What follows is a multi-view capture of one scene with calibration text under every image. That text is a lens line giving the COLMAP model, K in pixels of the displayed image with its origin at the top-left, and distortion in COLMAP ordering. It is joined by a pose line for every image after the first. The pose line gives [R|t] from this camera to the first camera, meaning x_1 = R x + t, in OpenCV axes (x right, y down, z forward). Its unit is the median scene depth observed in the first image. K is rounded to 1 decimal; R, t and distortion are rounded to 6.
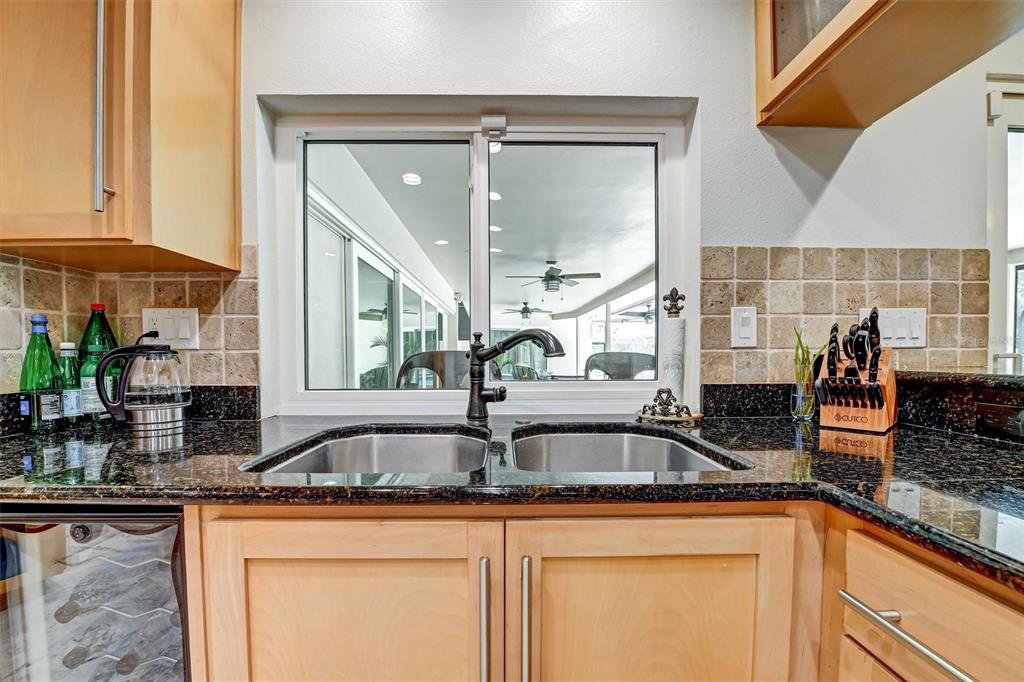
lens RADIAL K [[418.4, 0, 507.6], [0, 418.4, 364.2], [0, 0, 1]] dist [-0.023111, -0.000195]
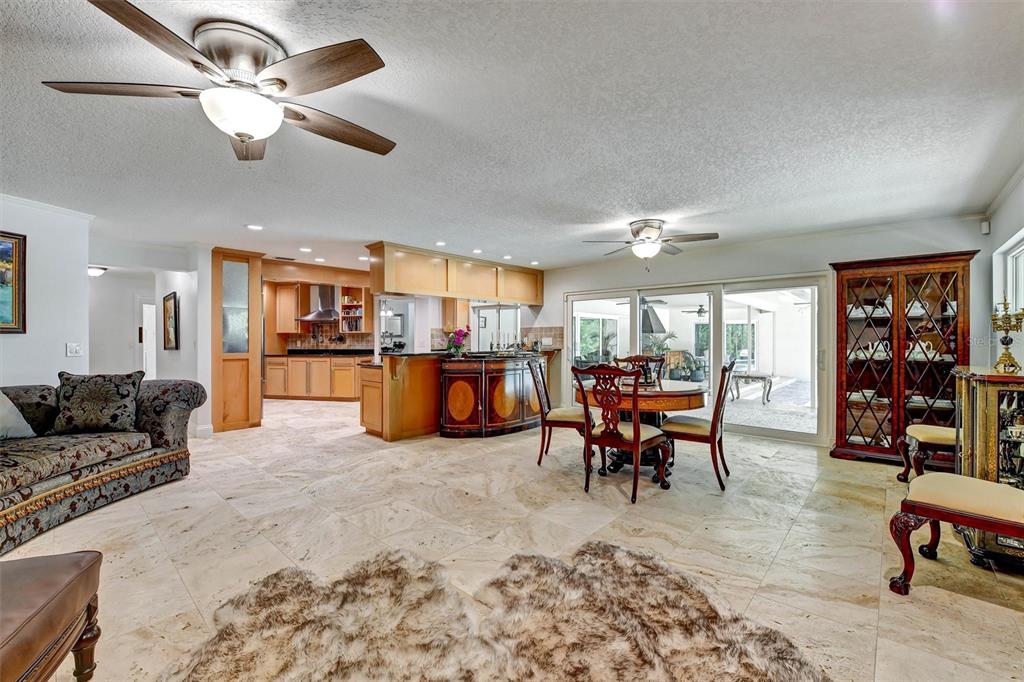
lens RADIAL K [[435.7, 0, 512.0], [0, 435.7, 341.0], [0, 0, 1]] dist [-0.000168, -0.000073]
pose [[0.720372, 0.011819, -0.693487, 4.757519], [-0.018272, 0.999831, -0.001940, -0.076461], [0.693347, 0.014069, 0.720467, -3.615696]]
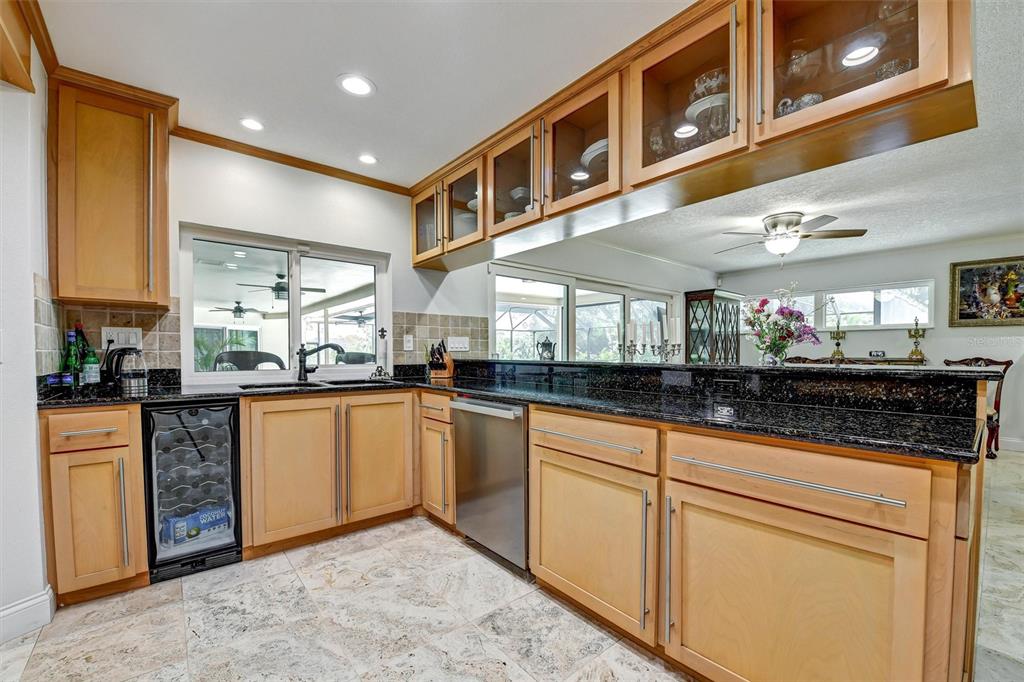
lens RADIAL K [[418.4, 0, 507.6], [0, 418.4, 364.2], [0, 0, 1]] dist [-0.023111, -0.000195]
pose [[0.784155, -0.012786, 0.620433, -0.600569], [0.012664, 0.999909, 0.004601, 0.042528], [-0.620436, 0.004250, 0.784246, -1.507433]]
